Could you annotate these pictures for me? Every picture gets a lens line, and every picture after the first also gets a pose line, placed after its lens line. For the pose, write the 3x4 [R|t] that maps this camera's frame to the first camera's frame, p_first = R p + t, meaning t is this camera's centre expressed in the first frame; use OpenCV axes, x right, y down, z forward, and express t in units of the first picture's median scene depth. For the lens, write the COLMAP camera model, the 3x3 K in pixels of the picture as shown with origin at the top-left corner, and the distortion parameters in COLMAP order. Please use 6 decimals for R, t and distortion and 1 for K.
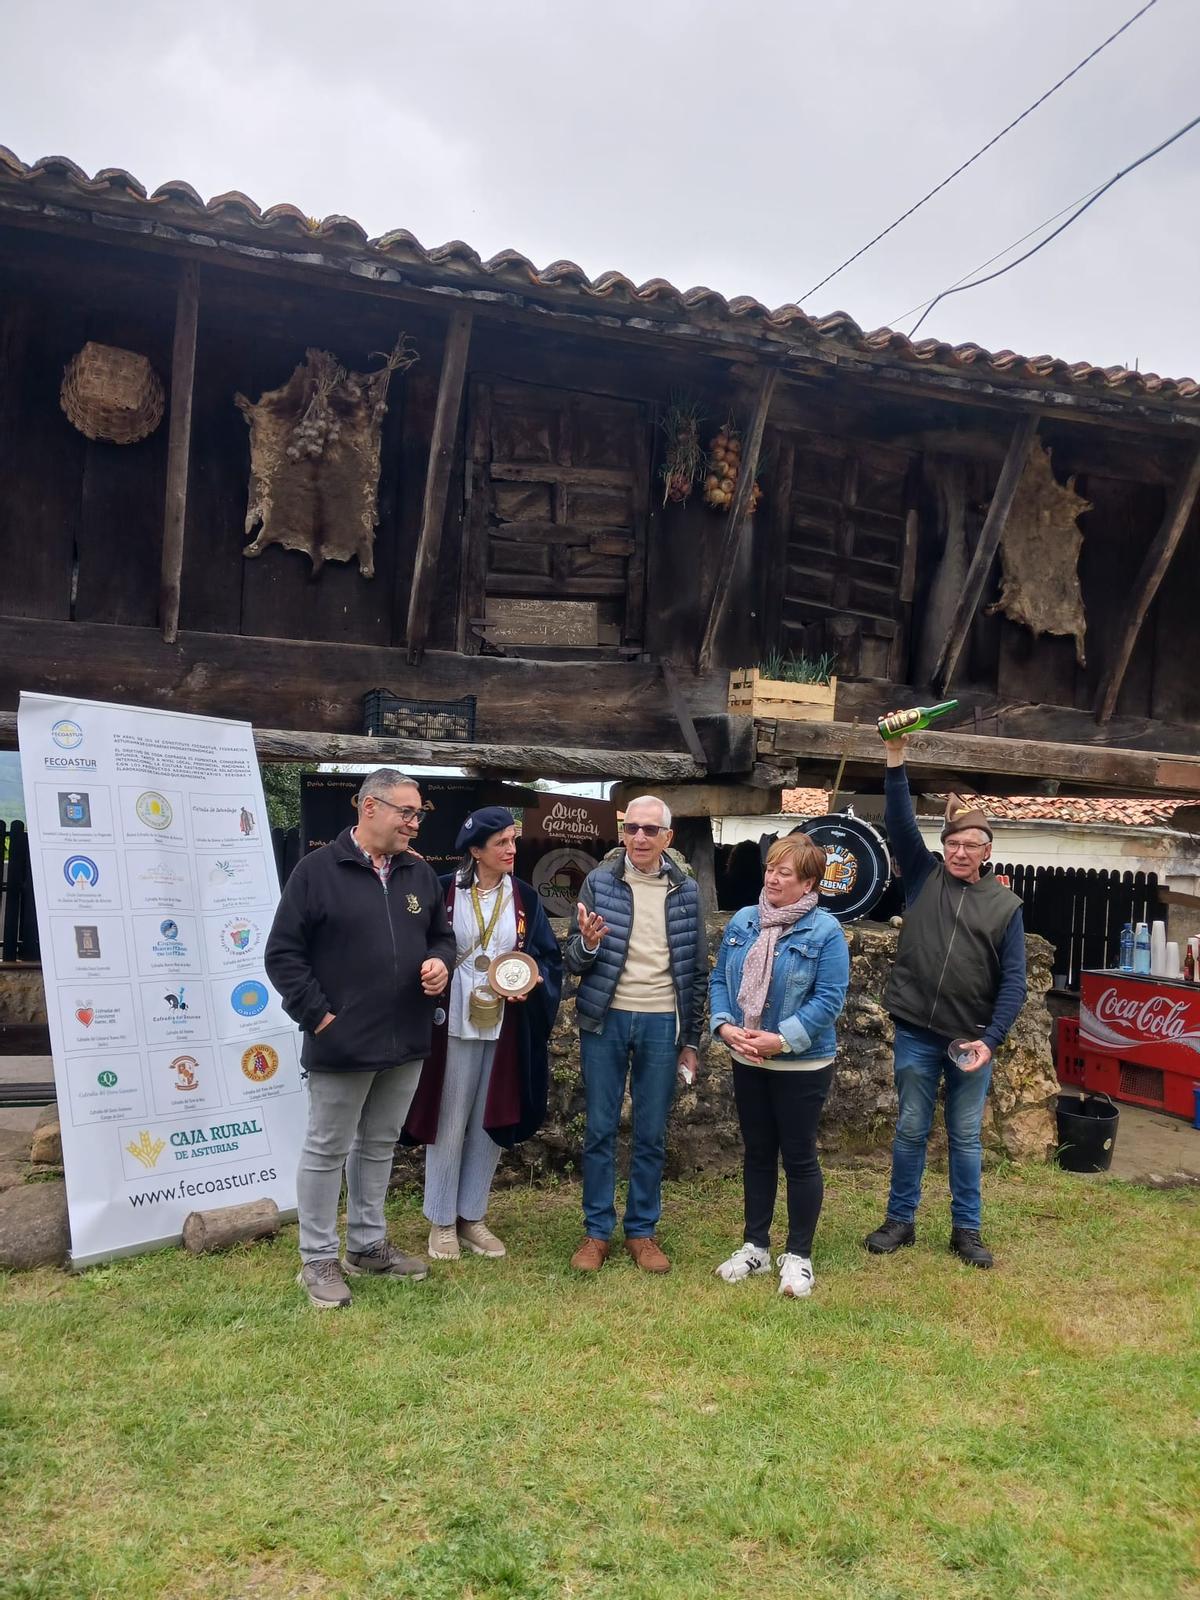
lens RADIAL K [[1235.5, 0, 596.2], [0, 1235.5, 791.6], [0, 0, 1]] dist [0.014320, -0.031699]
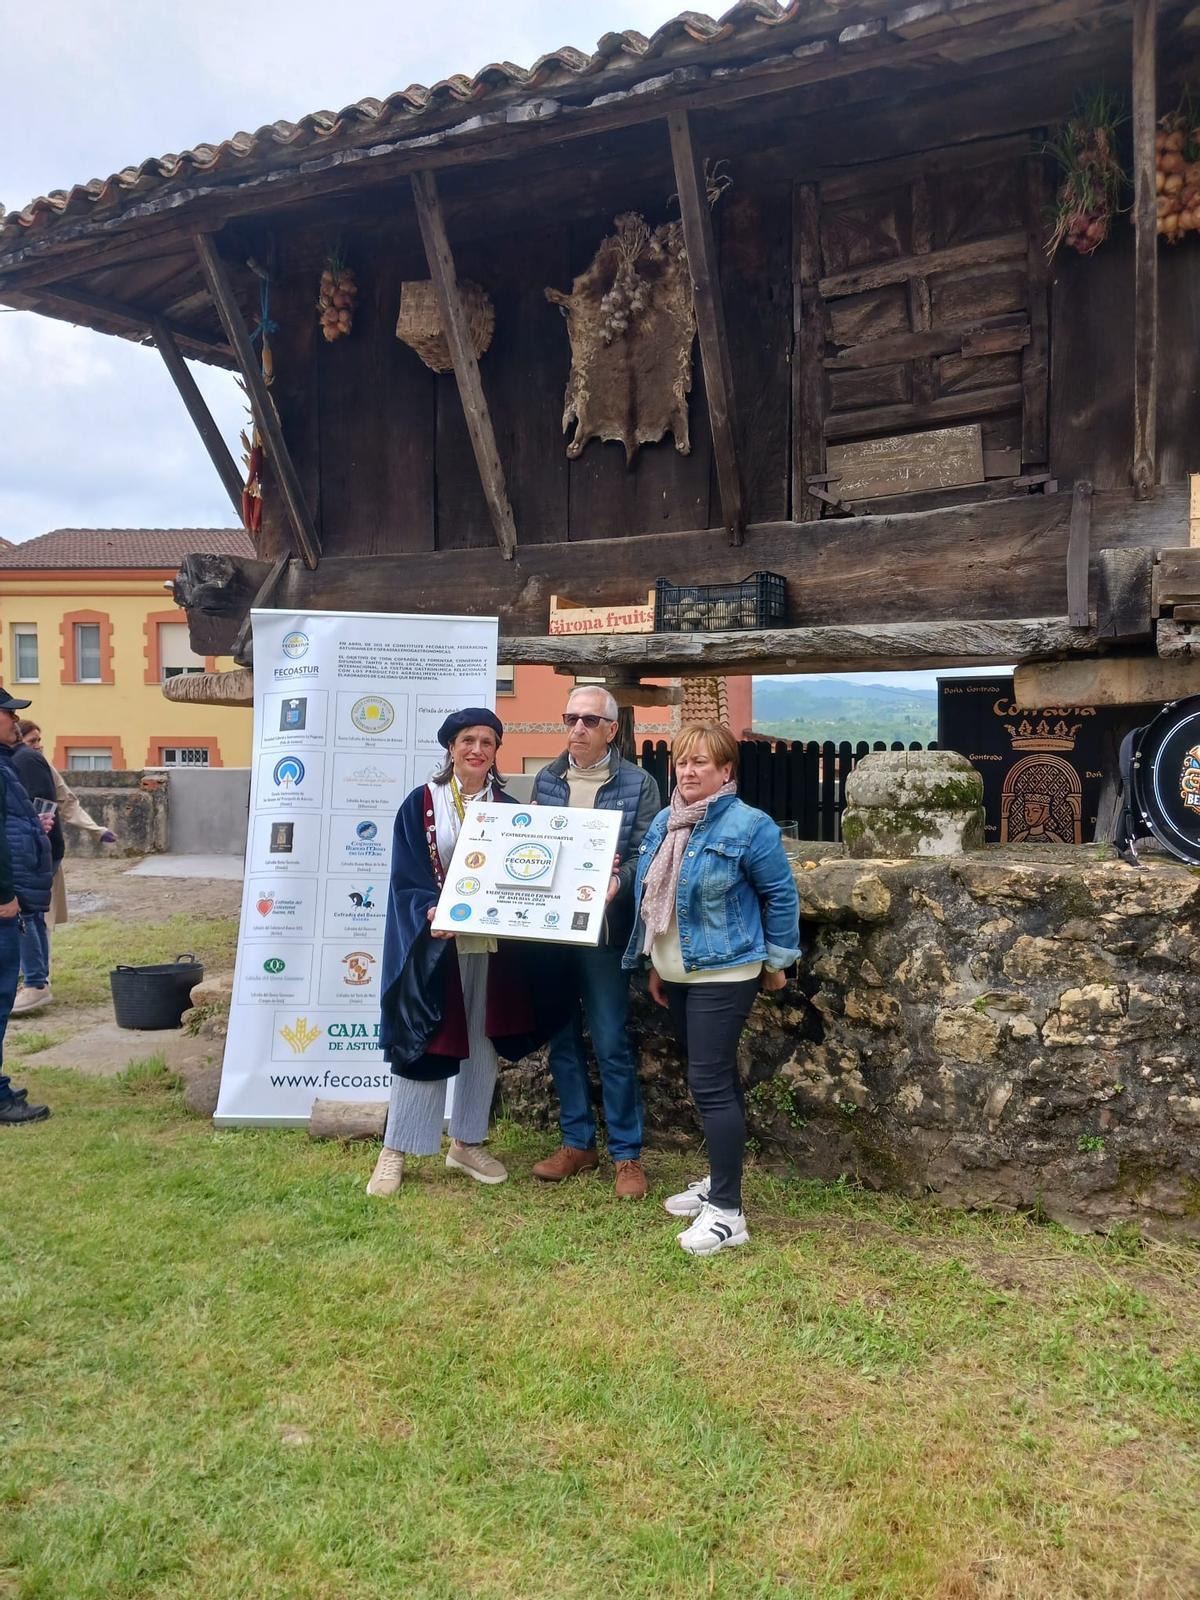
lens RADIAL K [[1235.5, 0, 594.7], [0, 1235.5, 791.5], [0, 0, 1]] dist [0.014320, -0.031699]
pose [[0.669485, 0.005735, -0.742804, 0.443828], [0.042256, 0.998057, 0.045791, 0.027257], [0.741623, -0.062045, 0.667941, 0.346694]]
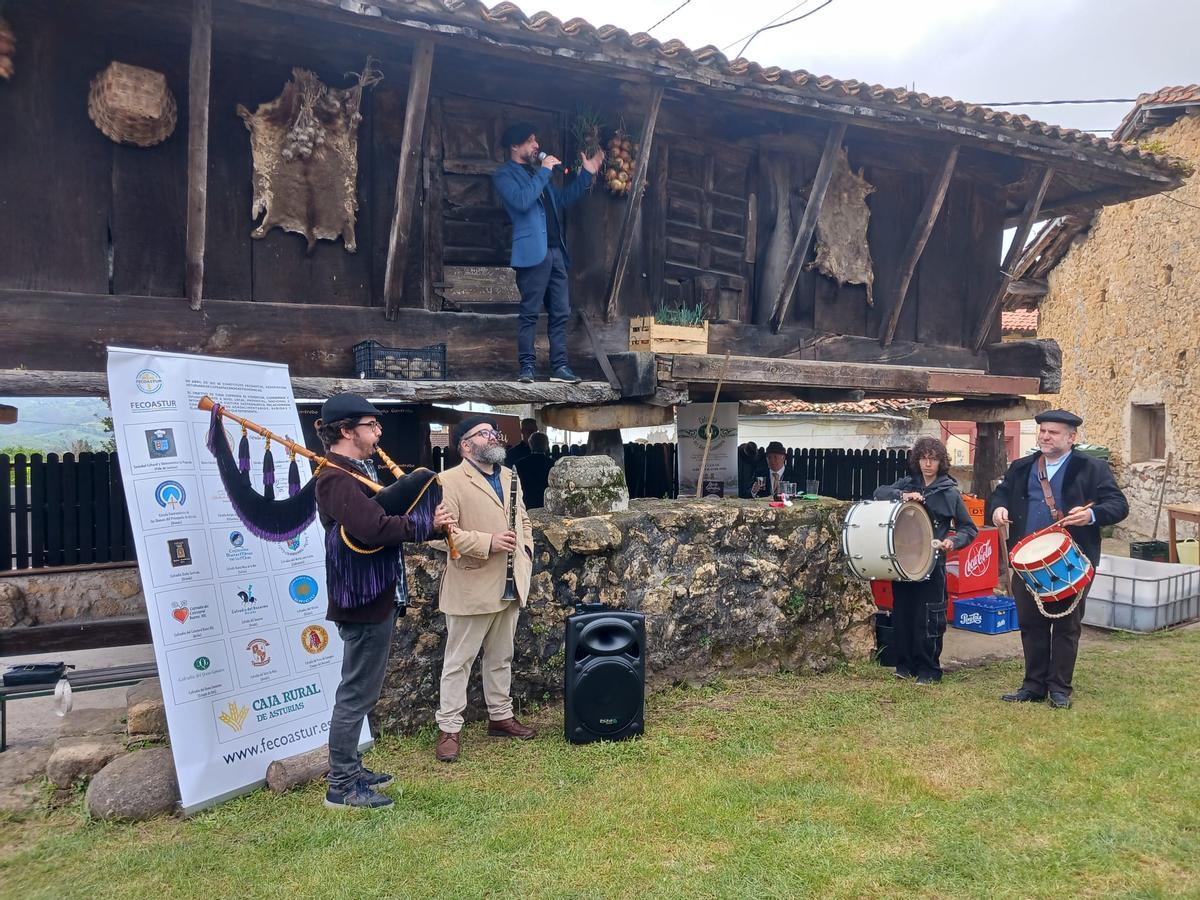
lens RADIAL K [[926.6, 0, 597.0], [0, 926.6, 450.6], [0, 0, 1]] dist [0.014320, -0.031699]
pose [[0.987225, -0.050617, 0.151076, -0.092544], [0.042152, 0.997384, 0.058717, -0.016425], [-0.153653, -0.051599, 0.986777, 0.012746]]
